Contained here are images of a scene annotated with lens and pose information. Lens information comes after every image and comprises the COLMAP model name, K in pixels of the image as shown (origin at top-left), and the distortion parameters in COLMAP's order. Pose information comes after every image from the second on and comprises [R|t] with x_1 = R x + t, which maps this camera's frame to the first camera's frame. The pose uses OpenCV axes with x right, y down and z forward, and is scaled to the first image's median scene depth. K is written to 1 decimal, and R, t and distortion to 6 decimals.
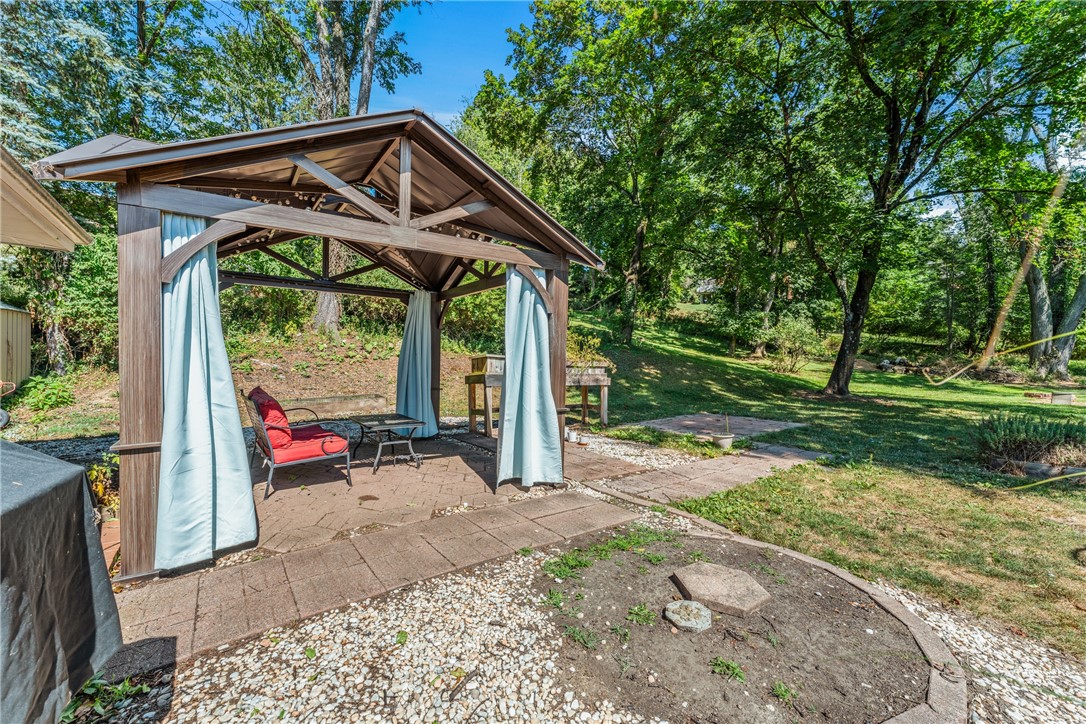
lens RADIAL K [[450.9, 0, 545.7], [0, 450.9, 363.1], [0, 0, 1]] dist [-0.001172, 0.000650]
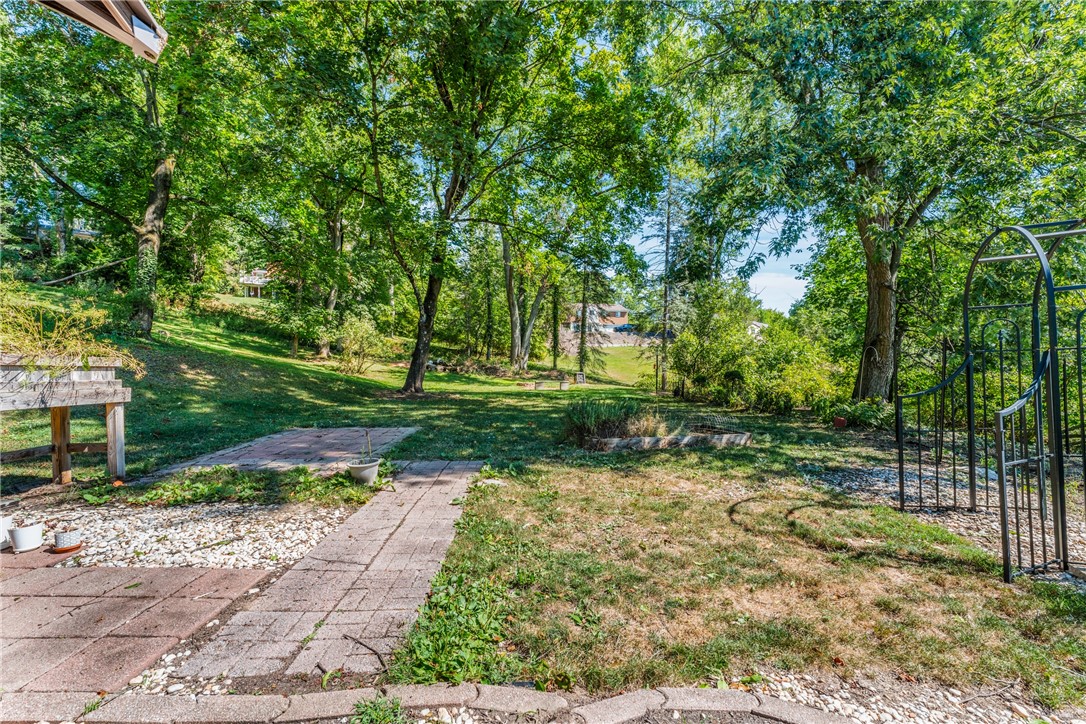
lens RADIAL K [[450.9, 0, 543.2], [0, 450.9, 370.5], [0, 0, 1]] dist [-0.001172, 0.000650]
pose [[0.604442, -0.024043, 0.796286, 0.005394], [0.016690, 0.999707, 0.017516, 0.003841], [-0.796474, 0.002703, 0.604666, 0.104430]]
